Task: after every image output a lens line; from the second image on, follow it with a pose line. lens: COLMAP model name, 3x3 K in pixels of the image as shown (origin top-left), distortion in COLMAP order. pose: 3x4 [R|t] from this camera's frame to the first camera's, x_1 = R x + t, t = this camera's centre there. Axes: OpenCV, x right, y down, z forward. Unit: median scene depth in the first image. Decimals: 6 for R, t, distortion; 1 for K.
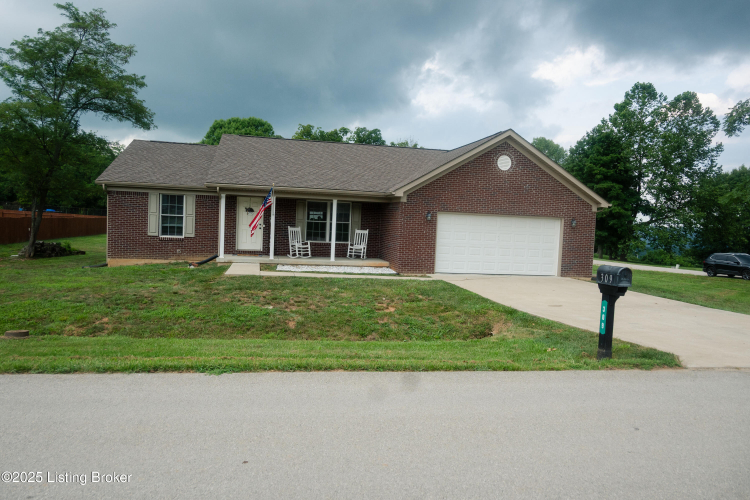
lens RADIAL K [[540.1, 0, 375.0], [0, 540.1, 250.0], [0, 0, 1]] dist [-0.000197, -0.000064]
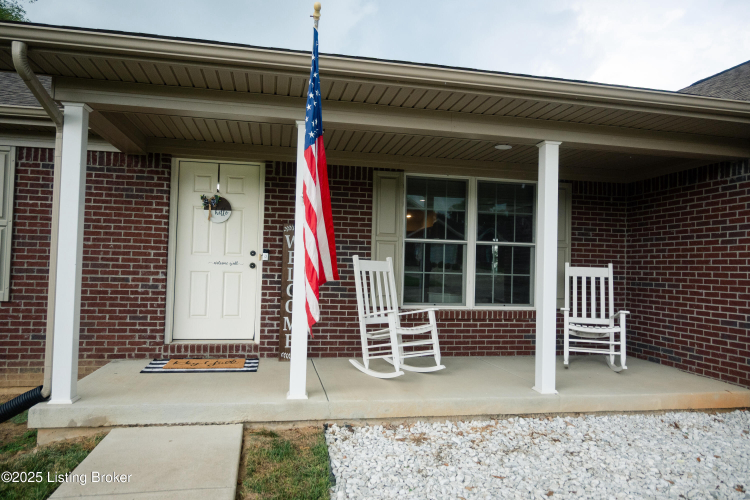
lens RADIAL K [[523.3, 0, 375.0], [0, 523.3, 250.0], [0, 0, 1]] dist [0.000673, -0.000087]
pose [[0.999867, -0.012067, 0.011013, -0.151741], [0.012878, 0.996964, -0.076794, -0.025846], [-0.010053, 0.076925, 0.996986, 0.729515]]
